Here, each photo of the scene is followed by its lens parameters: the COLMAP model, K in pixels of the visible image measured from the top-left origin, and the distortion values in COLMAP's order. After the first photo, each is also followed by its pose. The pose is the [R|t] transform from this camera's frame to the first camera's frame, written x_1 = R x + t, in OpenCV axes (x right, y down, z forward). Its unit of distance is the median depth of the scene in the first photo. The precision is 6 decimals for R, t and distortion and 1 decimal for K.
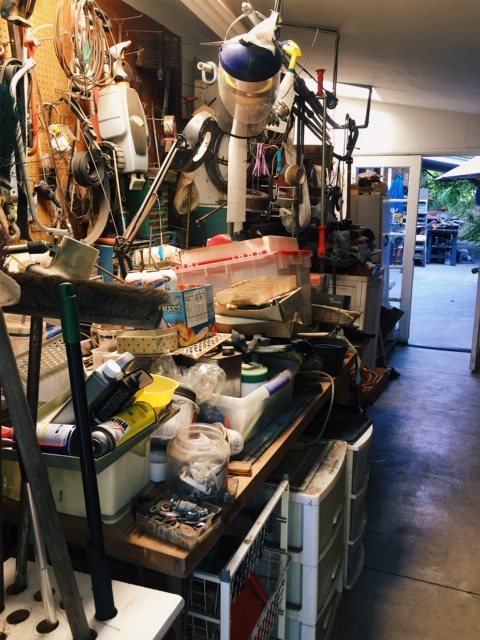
lens RADIAL K [[538.1, 0, 237.7], [0, 538.1, 318.4], [0, 0, 1]] dist [0.006576, -0.002361]
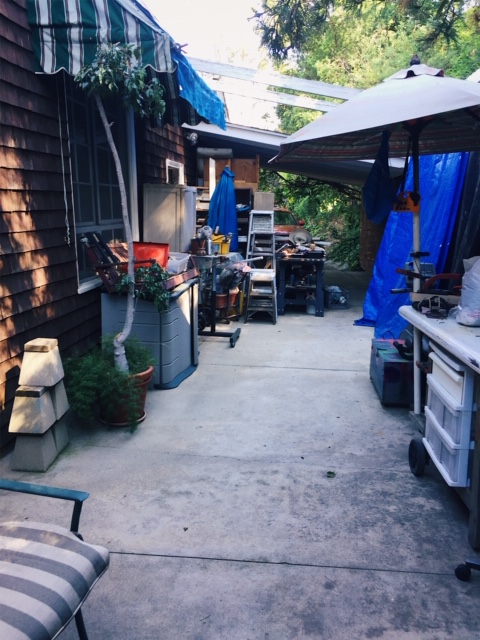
lens RADIAL K [[538.1, 0, 241.1], [0, 538.1, 319.7], [0, 0, 1]] dist [0.006576, -0.002361]
pose [[0.970295, -0.061909, 0.233867, 0.164282], [0.067033, 0.997652, -0.014017, -0.089654], [-0.232451, 0.029277, 0.972167, 0.413293]]
